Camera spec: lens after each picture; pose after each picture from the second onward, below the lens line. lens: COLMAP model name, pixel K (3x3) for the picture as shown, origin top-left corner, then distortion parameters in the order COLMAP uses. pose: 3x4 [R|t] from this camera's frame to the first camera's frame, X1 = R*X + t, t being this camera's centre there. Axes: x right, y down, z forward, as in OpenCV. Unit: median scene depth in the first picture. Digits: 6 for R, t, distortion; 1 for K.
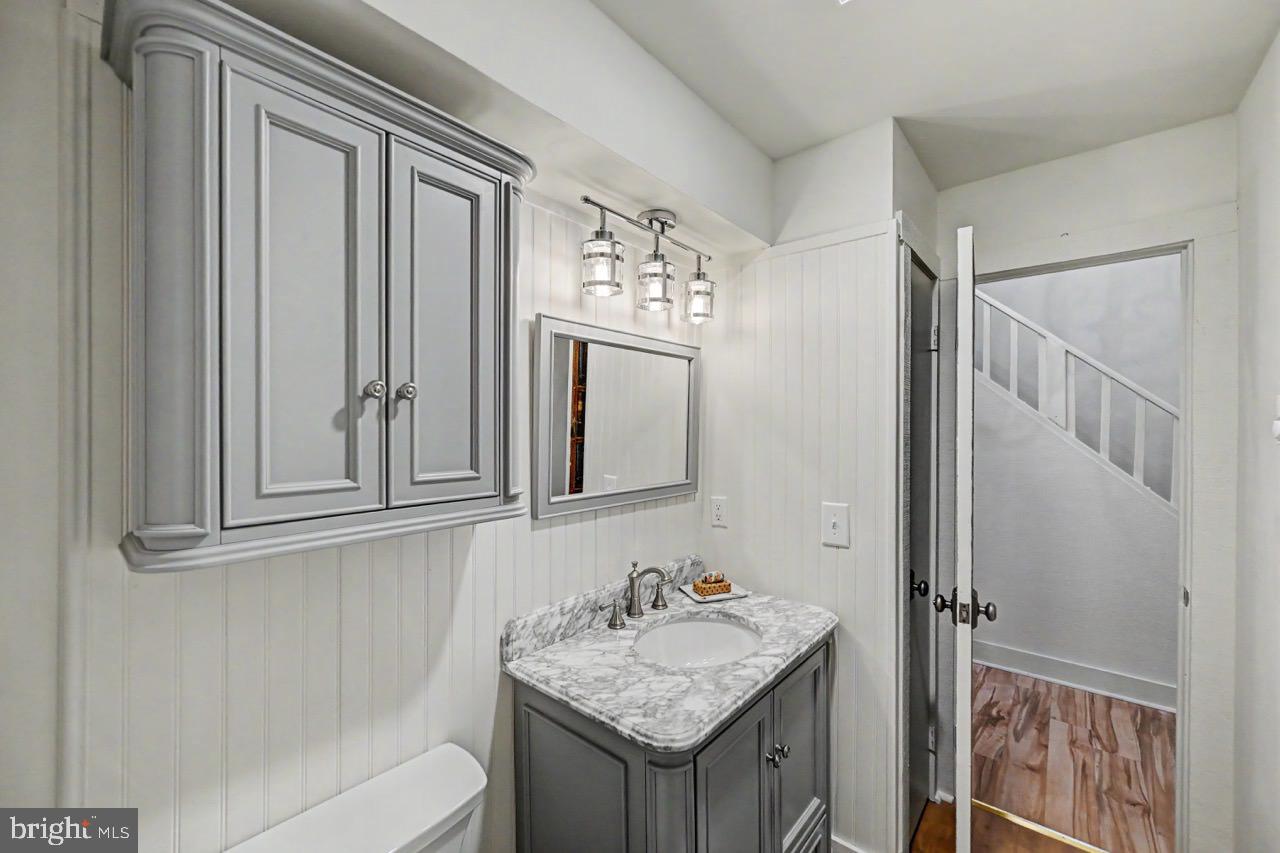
lens RADIAL K [[503.4, 0, 636.9], [0, 503.4, 431.3], [0, 0, 1]] dist [-0.000316, 0.000052]
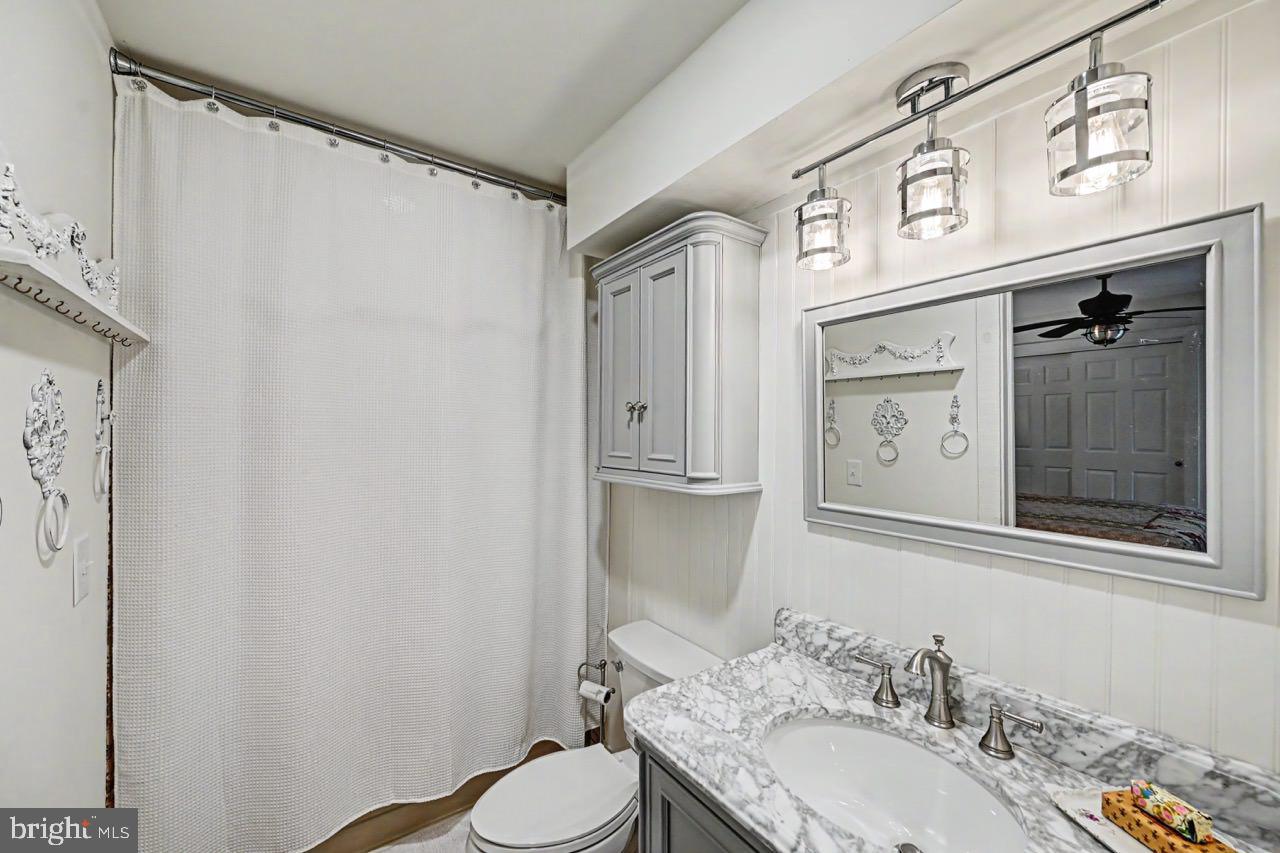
lens RADIAL K [[506.3, 0, 643.2], [0, 506.3, 426.5], [0, 0, 1]] dist [-0.002472, -0.000082]
pose [[-0.234819, -0.007864, -0.972007, 0.856364], [-0.009328, 0.999939, -0.005836, 0.002901], [0.971994, 0.007697, -0.234878, 0.955617]]
